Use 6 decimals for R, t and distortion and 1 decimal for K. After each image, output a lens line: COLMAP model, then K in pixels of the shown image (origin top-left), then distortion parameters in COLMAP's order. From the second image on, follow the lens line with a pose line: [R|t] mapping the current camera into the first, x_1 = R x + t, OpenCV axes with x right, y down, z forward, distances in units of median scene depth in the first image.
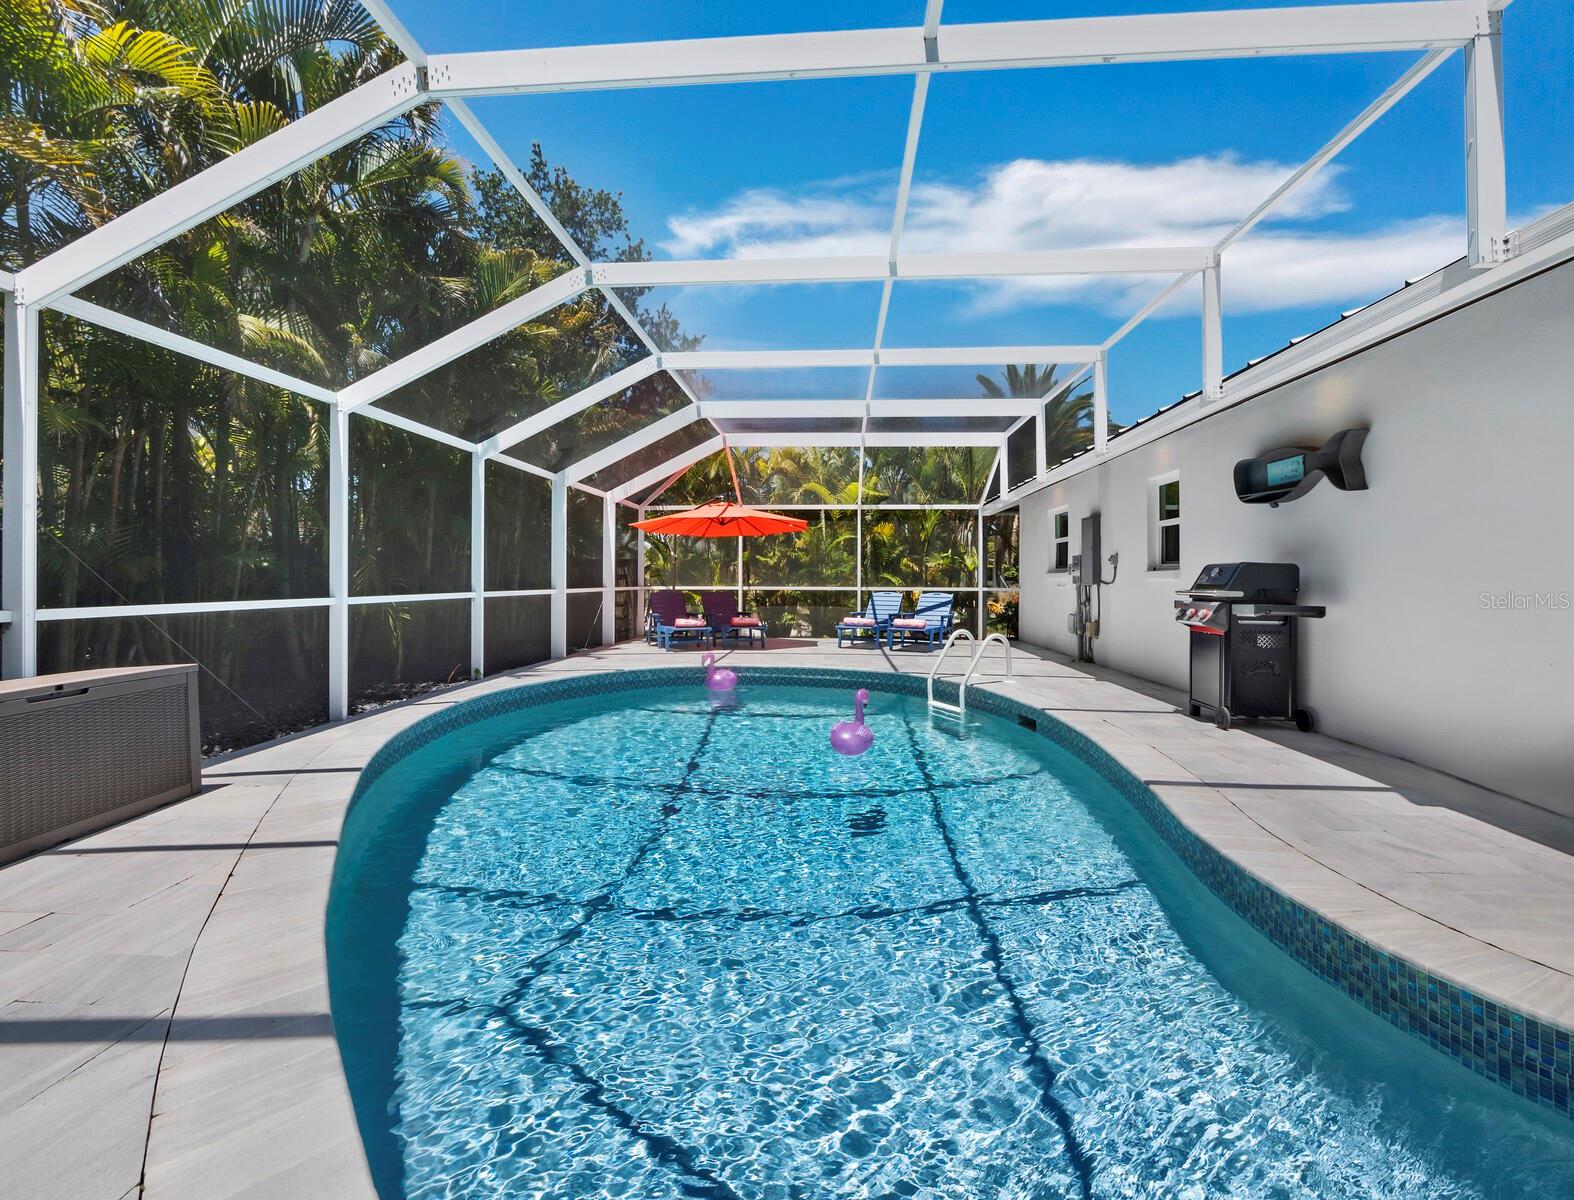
lens RADIAL K [[686.3, 0, 780.4], [0, 686.3, 601.2], [0, 0, 1]] dist [0.002816, 0.000271]
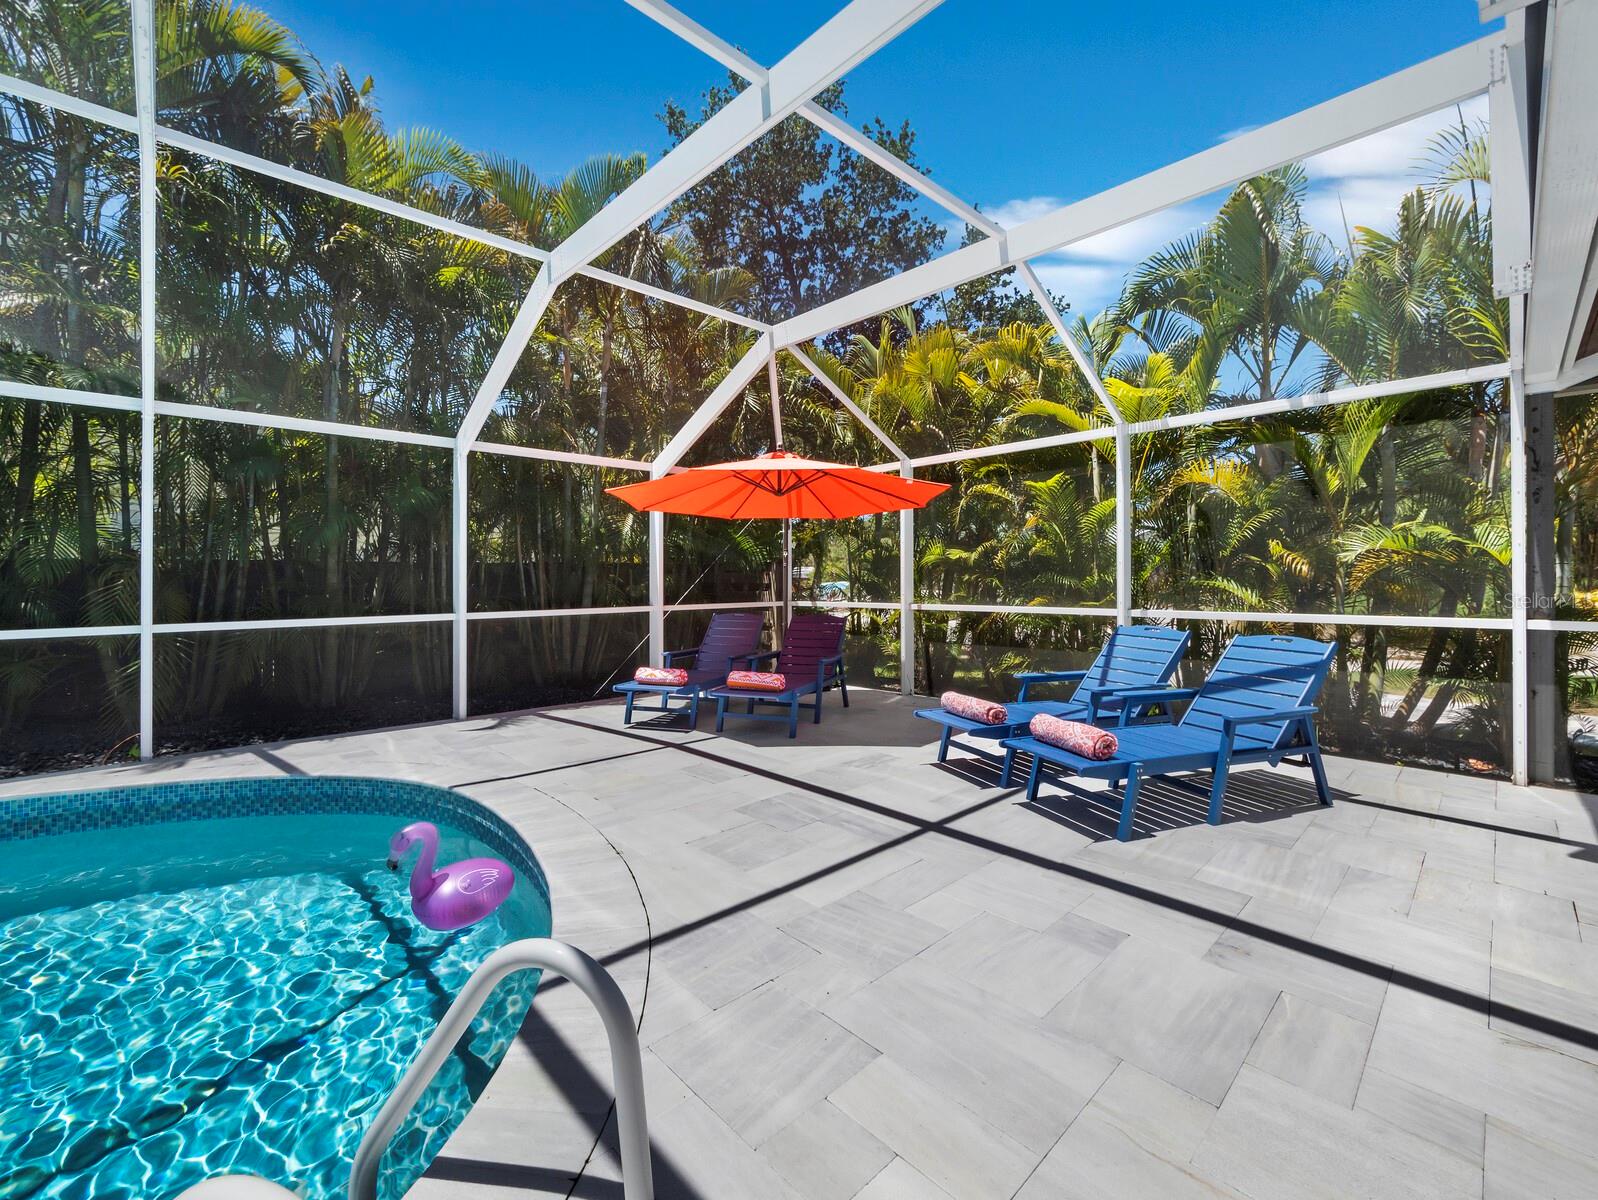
lens RADIAL K [[671.4, 0, 801.9], [0, 671.4, 593.7], [0, 0, 1]] dist [-0.003653, -0.000250]
pose [[0.469190, 0.012914, -0.883003, 0.597034], [-0.006503, 0.999916, 0.011169, -0.052314], [0.883073, 0.000502, 0.469235, 0.918148]]
